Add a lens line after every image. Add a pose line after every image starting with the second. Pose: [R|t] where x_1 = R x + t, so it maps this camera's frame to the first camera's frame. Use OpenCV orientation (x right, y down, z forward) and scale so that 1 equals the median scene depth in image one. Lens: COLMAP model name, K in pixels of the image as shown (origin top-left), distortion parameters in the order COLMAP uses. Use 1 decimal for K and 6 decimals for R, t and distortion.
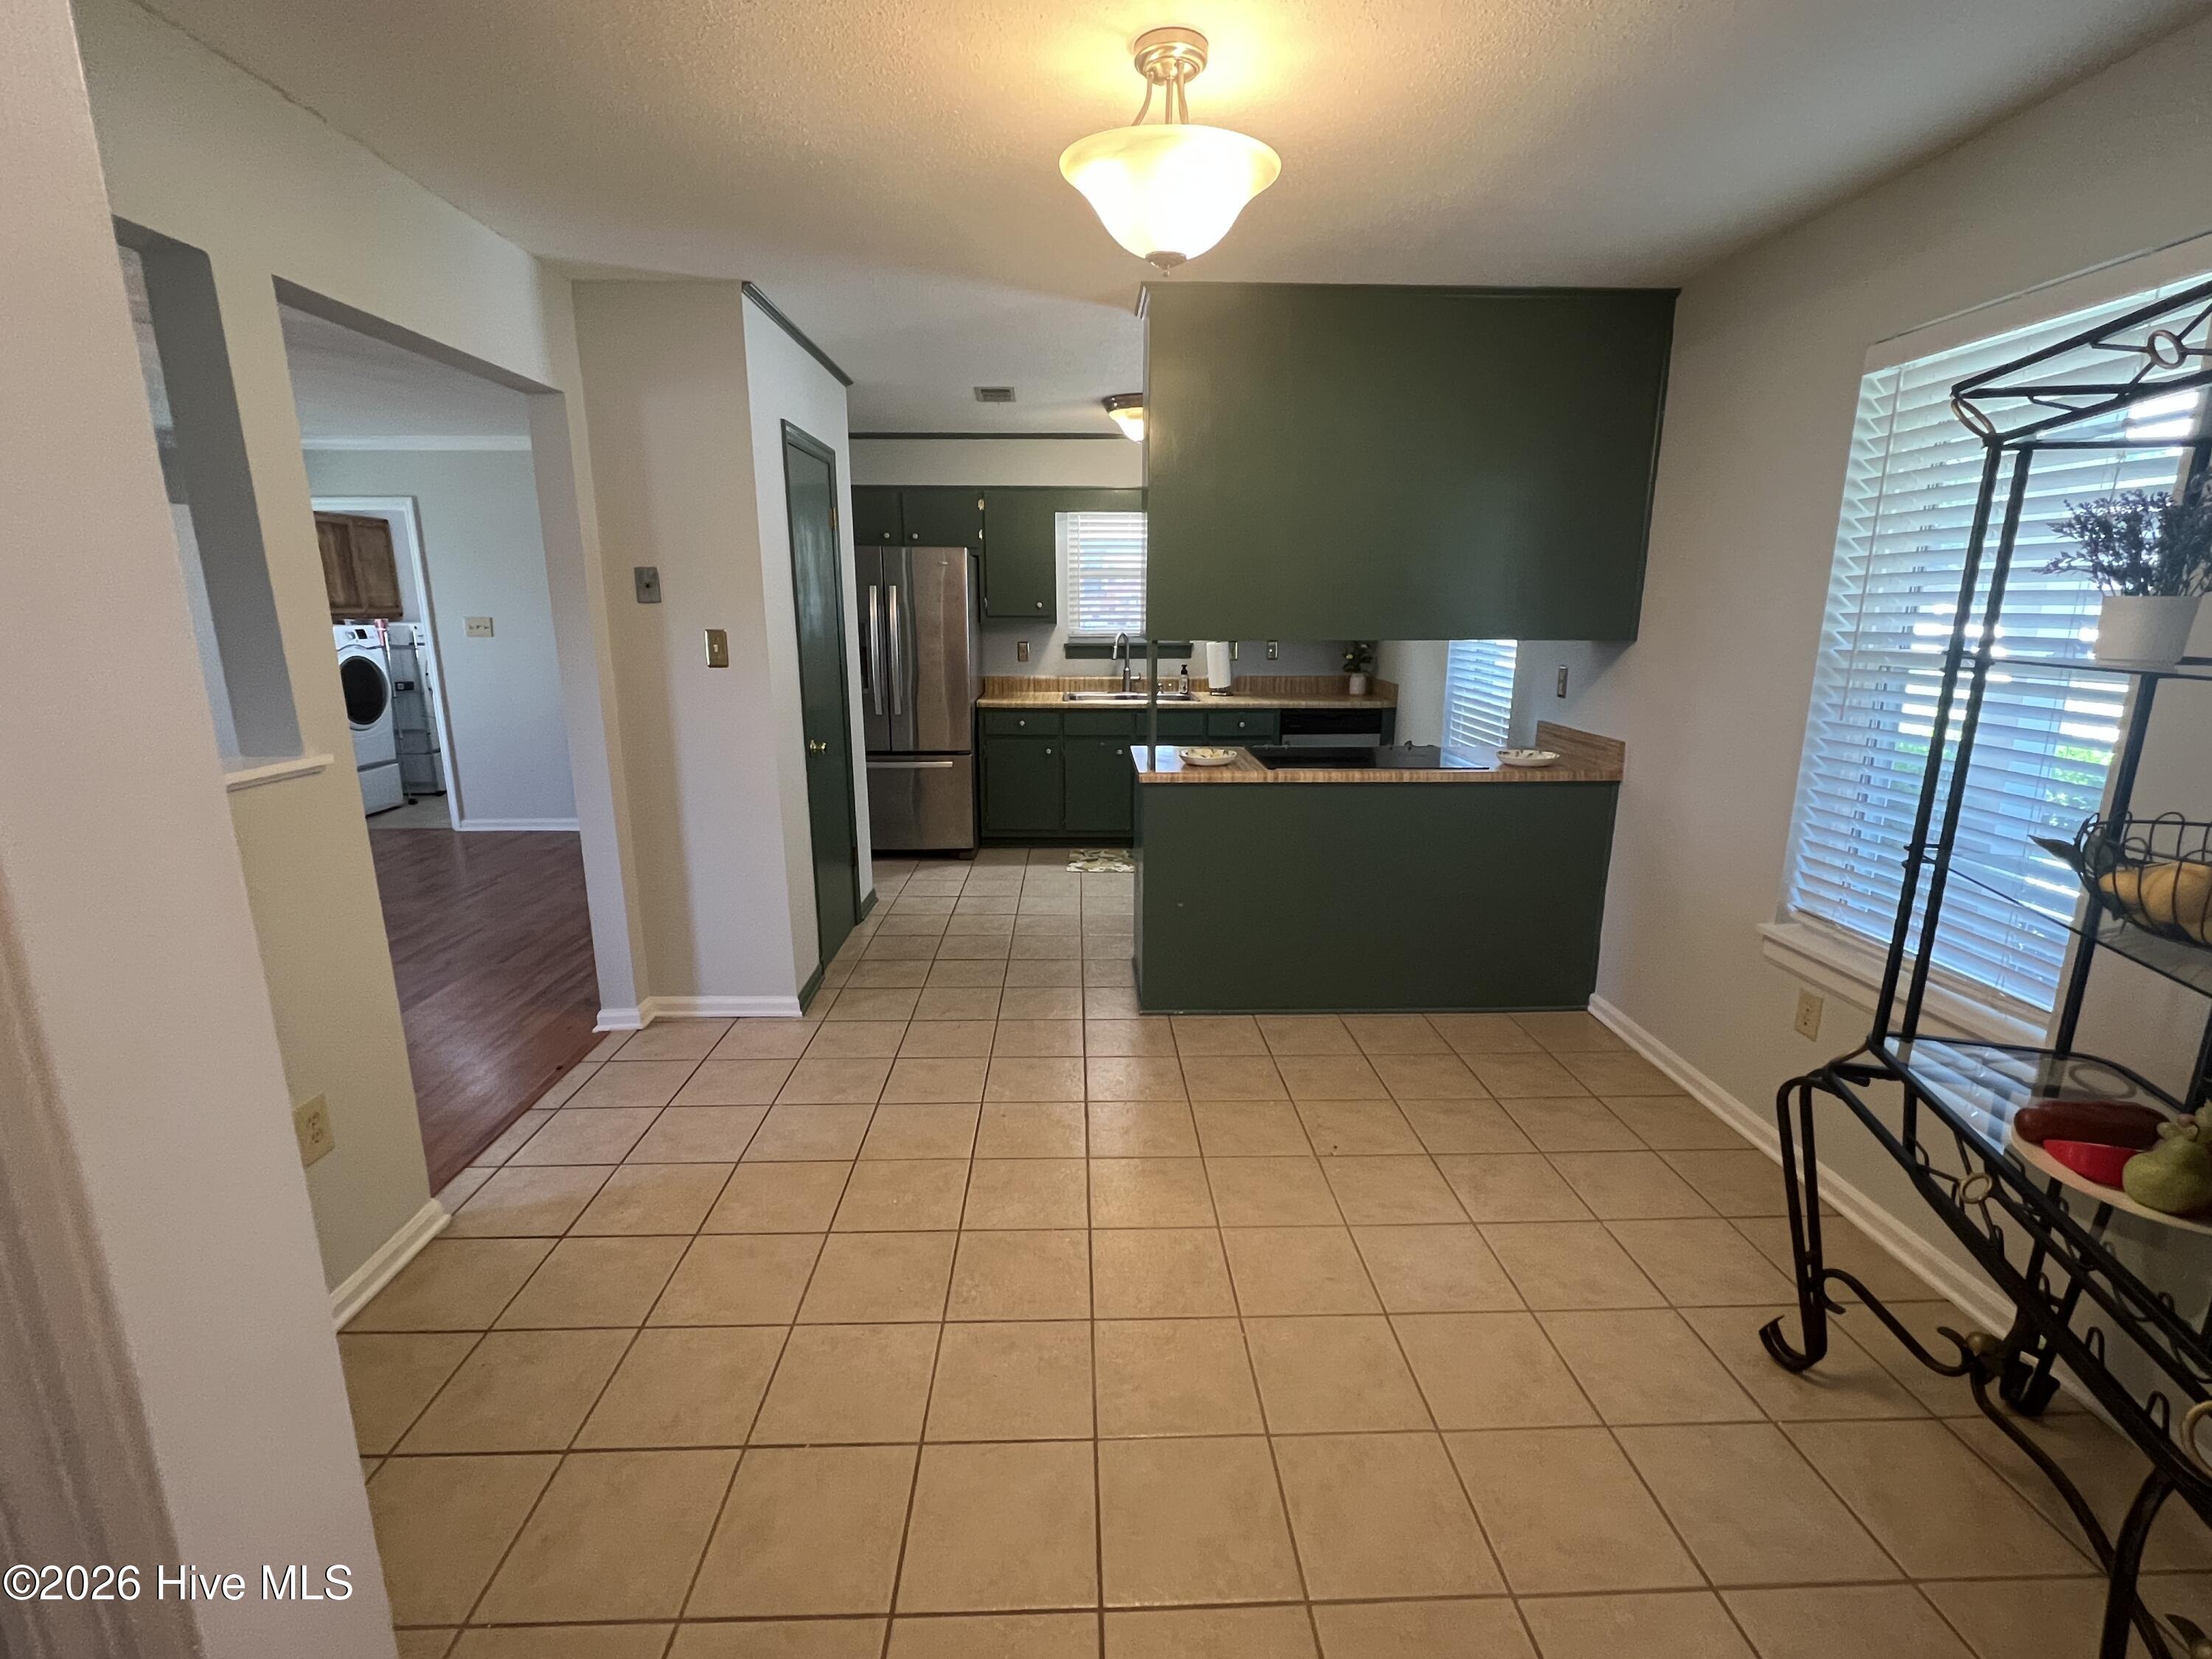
lens RADIAL K [[999.2, 0, 1106.0], [0, 999.2, 829.5], [0, 0, 1]] dist [-0.001226, 0.000453]
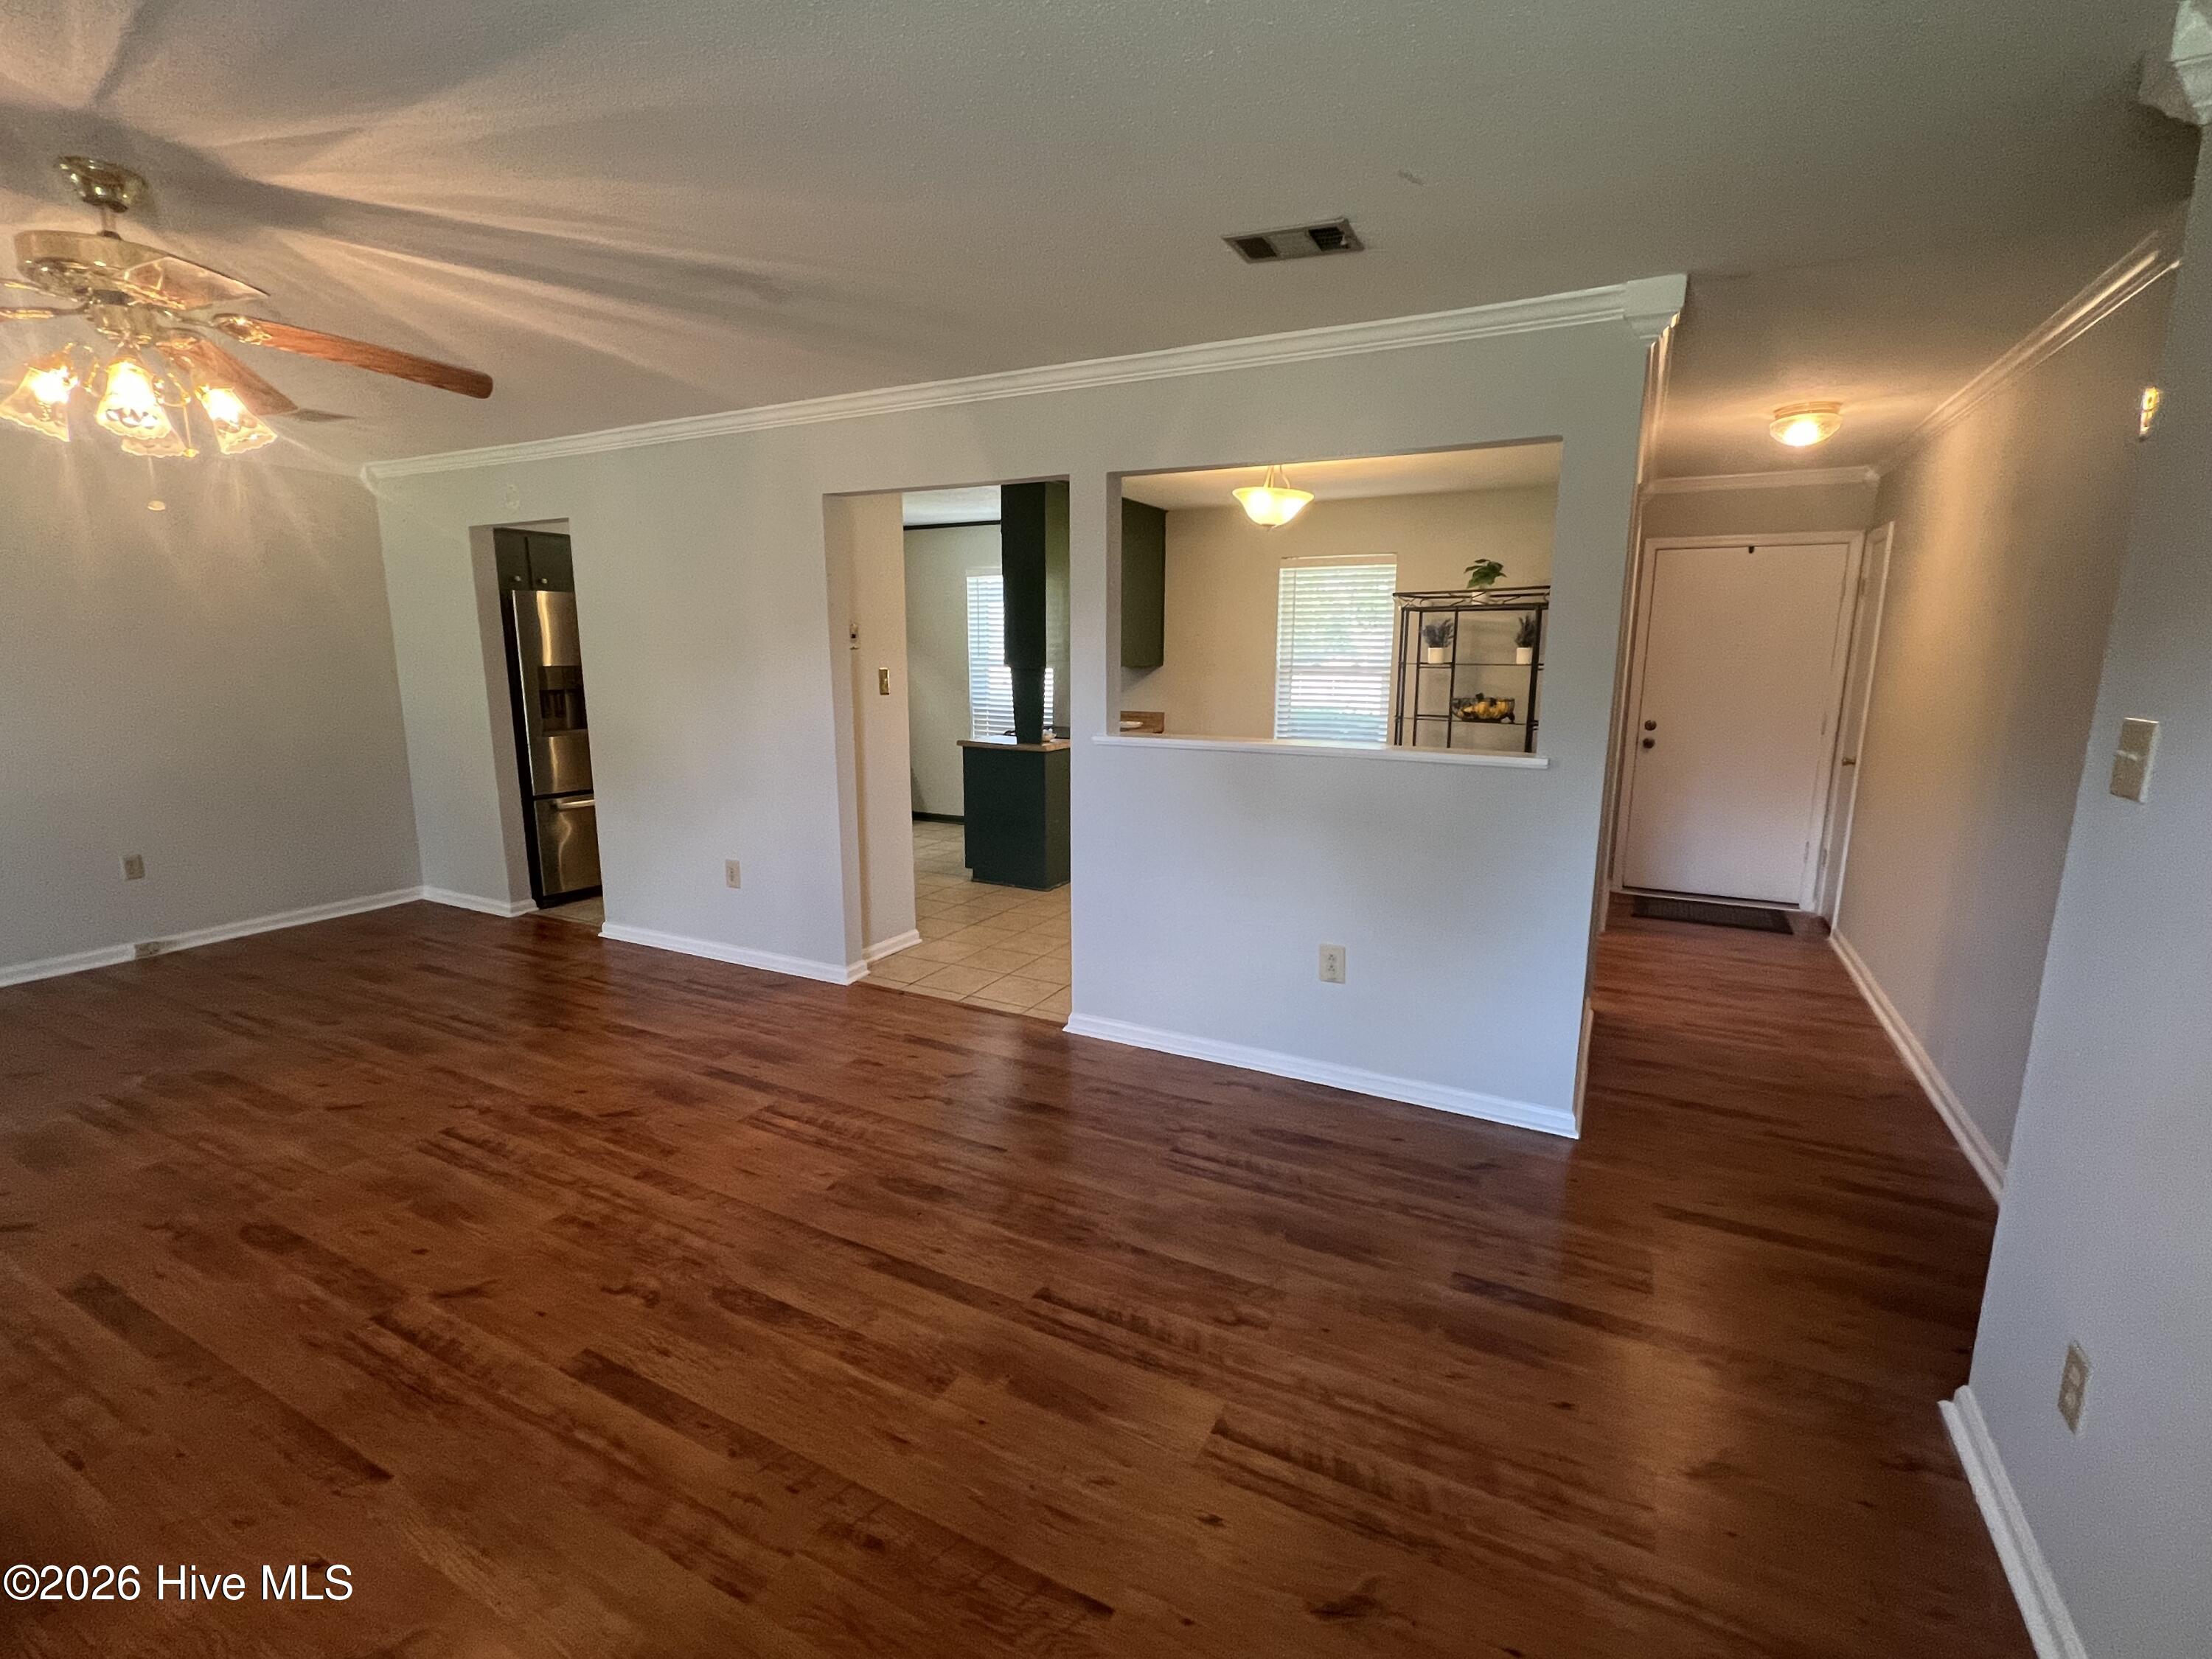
lens RADIAL K [[999.2, 0, 1106.0], [0, 999.2, 829.5], [0, 0, 1]] dist [-0.001226, 0.000453]
pose [[0.488278, -0.158319, 0.858207, -1.463185], [0.189410, 0.979190, 0.072873, -0.021237], [-0.851885, 0.126971, 0.508105, 0.051894]]
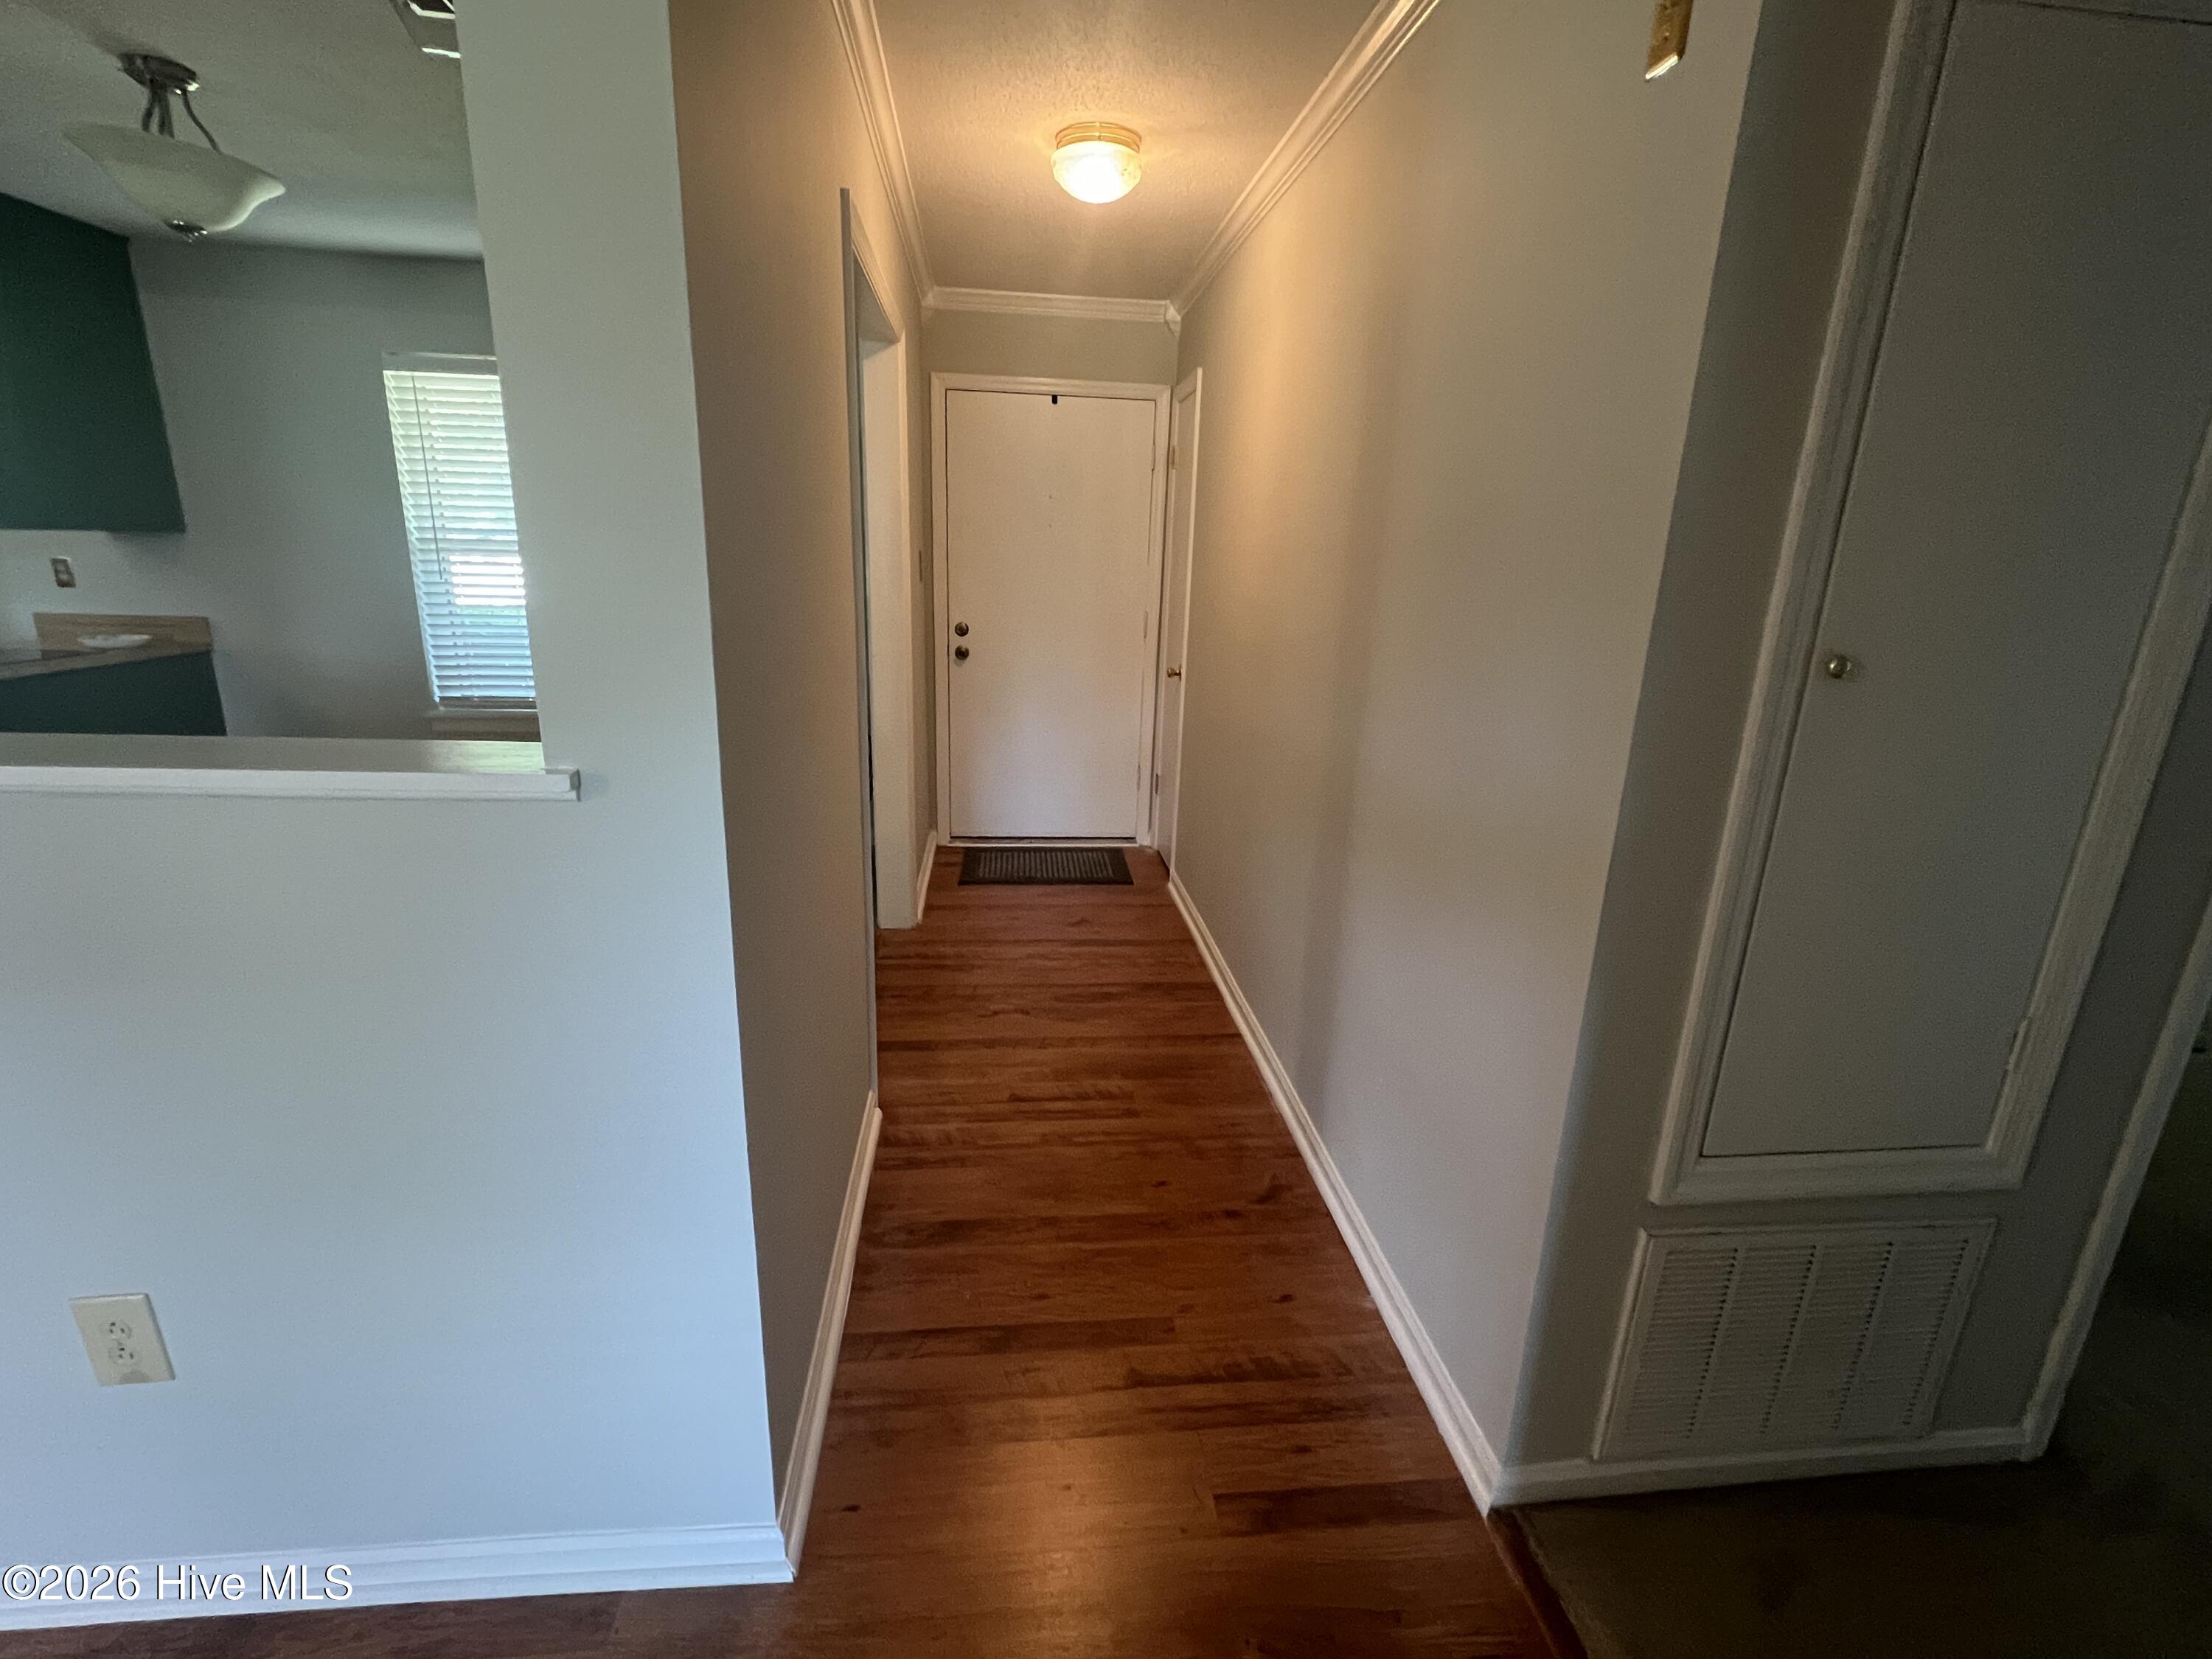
lens RADIAL K [[999.2, 0, 1106.0], [0, 999.2, 829.5], [0, 0, 1]] dist [-0.001226, 0.000453]
pose [[-0.081068, -0.276061, 0.957715, -0.830807], [0.187361, 0.939527, 0.286678, 0.012780], [-0.978940, 0.202679, -0.024443, 0.001327]]
